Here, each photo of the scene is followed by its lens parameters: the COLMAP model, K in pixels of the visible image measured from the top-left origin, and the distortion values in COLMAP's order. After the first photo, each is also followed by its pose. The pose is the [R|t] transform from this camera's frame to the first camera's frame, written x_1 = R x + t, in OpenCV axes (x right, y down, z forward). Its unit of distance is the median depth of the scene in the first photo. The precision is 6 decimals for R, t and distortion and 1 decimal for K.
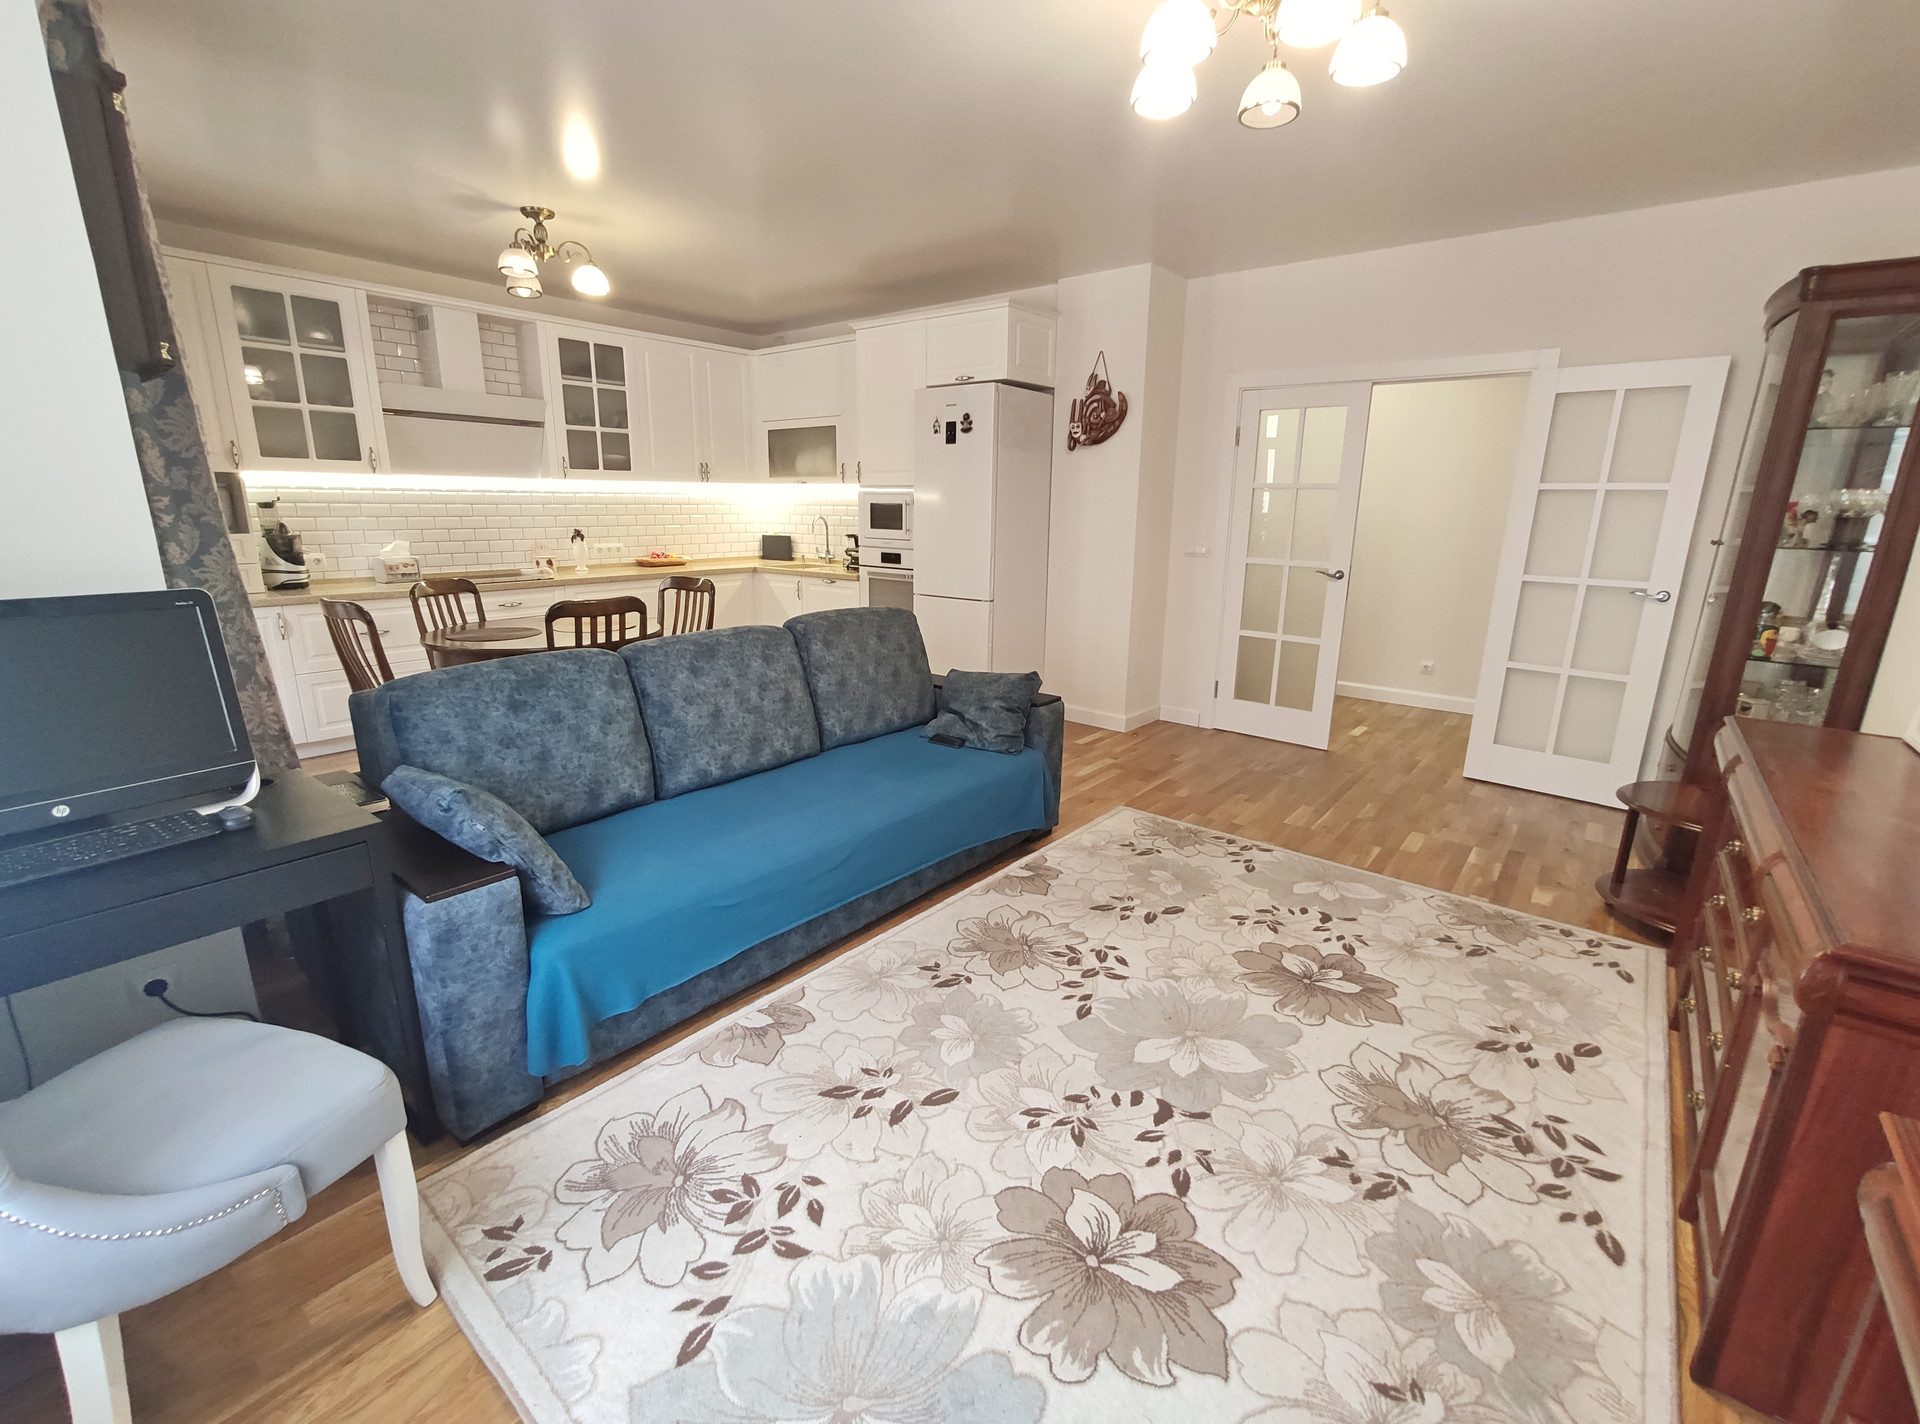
lens RADIAL K [[836.6, 0, 958.7], [0, 836.6, 718.2], [0, 0, 1]] dist [-0.022200, 0.010377]
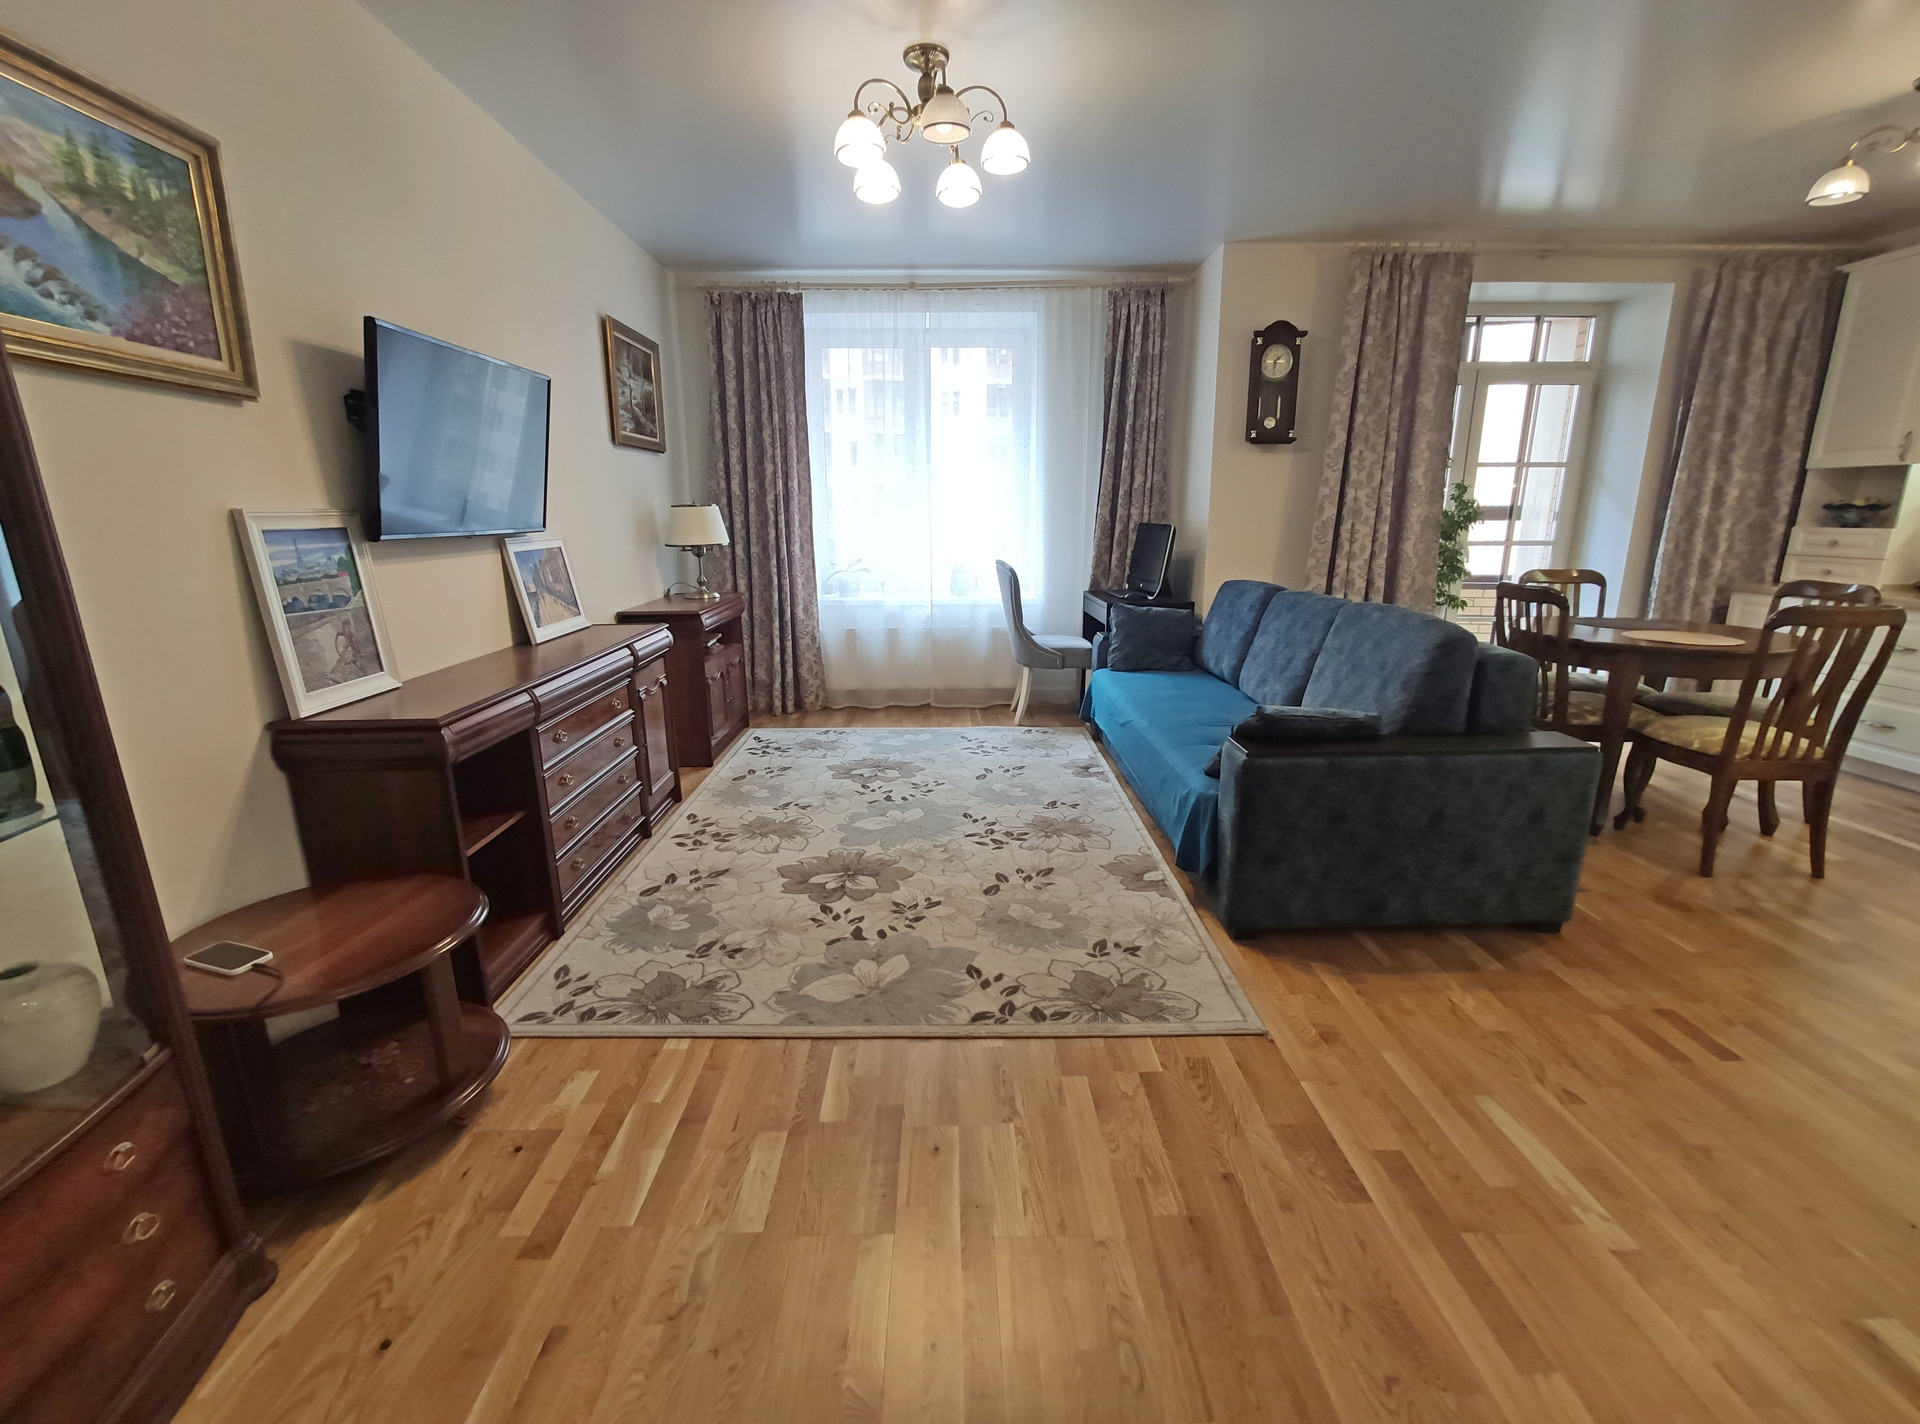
lens RADIAL K [[836.6, 0, 960.0], [0, 836.6, 713.6], [0, 0, 1]] dist [-0.022200, 0.010377]
pose [[-0.769965, 0.141230, -0.622260, 0.779703], [-0.165625, 0.897538, 0.408648, -0.316734], [0.616216, 0.417707, -0.667682, 1.386680]]
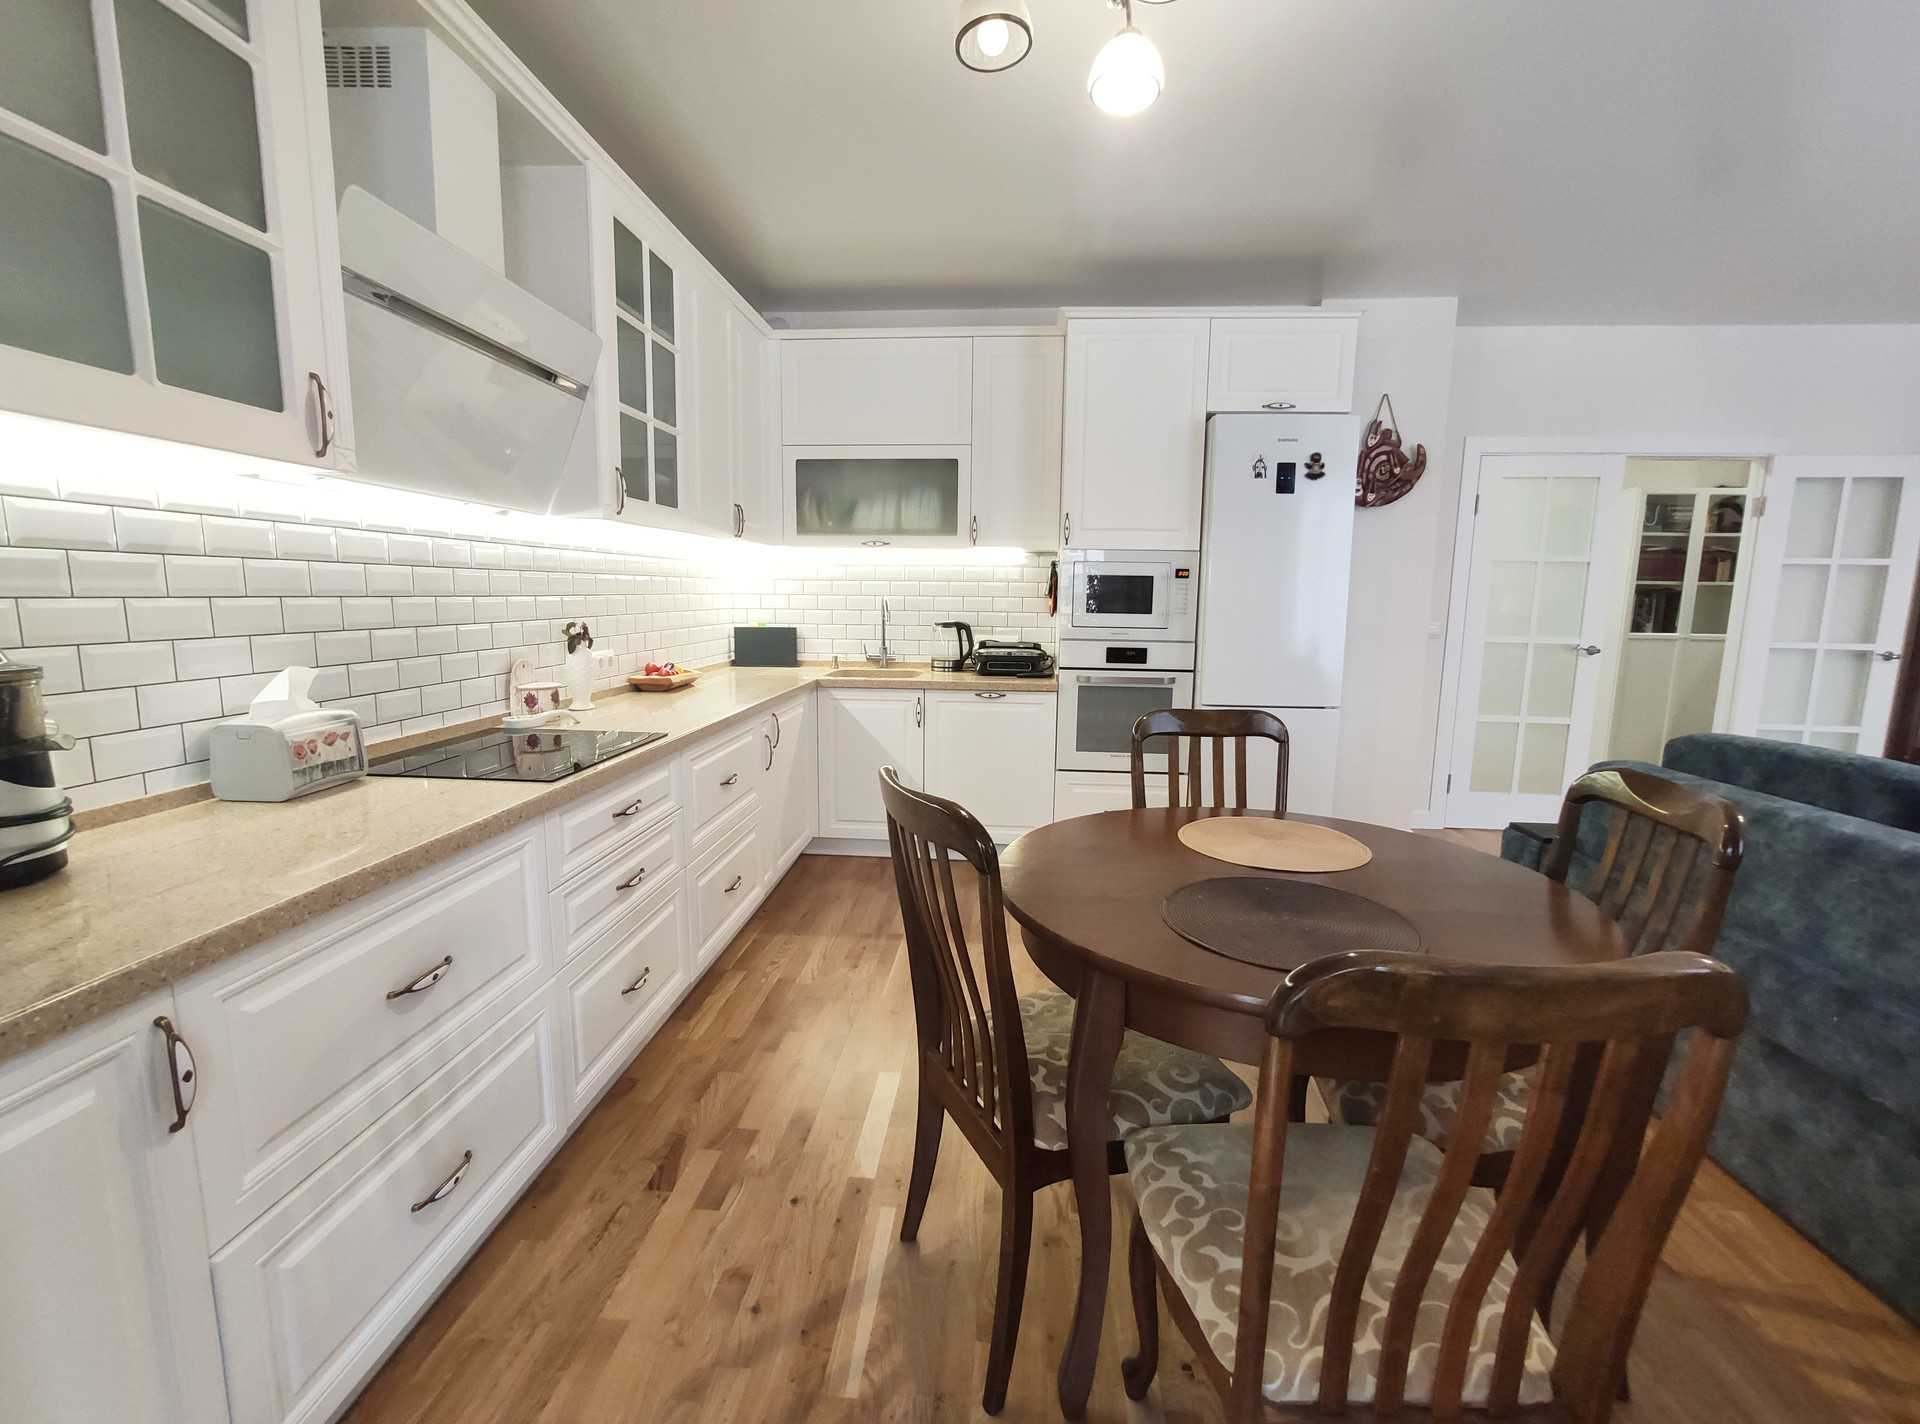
lens RADIAL K [[836.6, 0, 961.1], [0, 836.6, 714.1], [0, 0, 1]] dist [-0.022200, 0.010377]
pose [[0.822316, -0.085885, 0.562513, -0.976111], [0.142122, 0.988213, -0.056881, -0.210580], [-0.550997, 0.126720, 0.824830, 0.882399]]
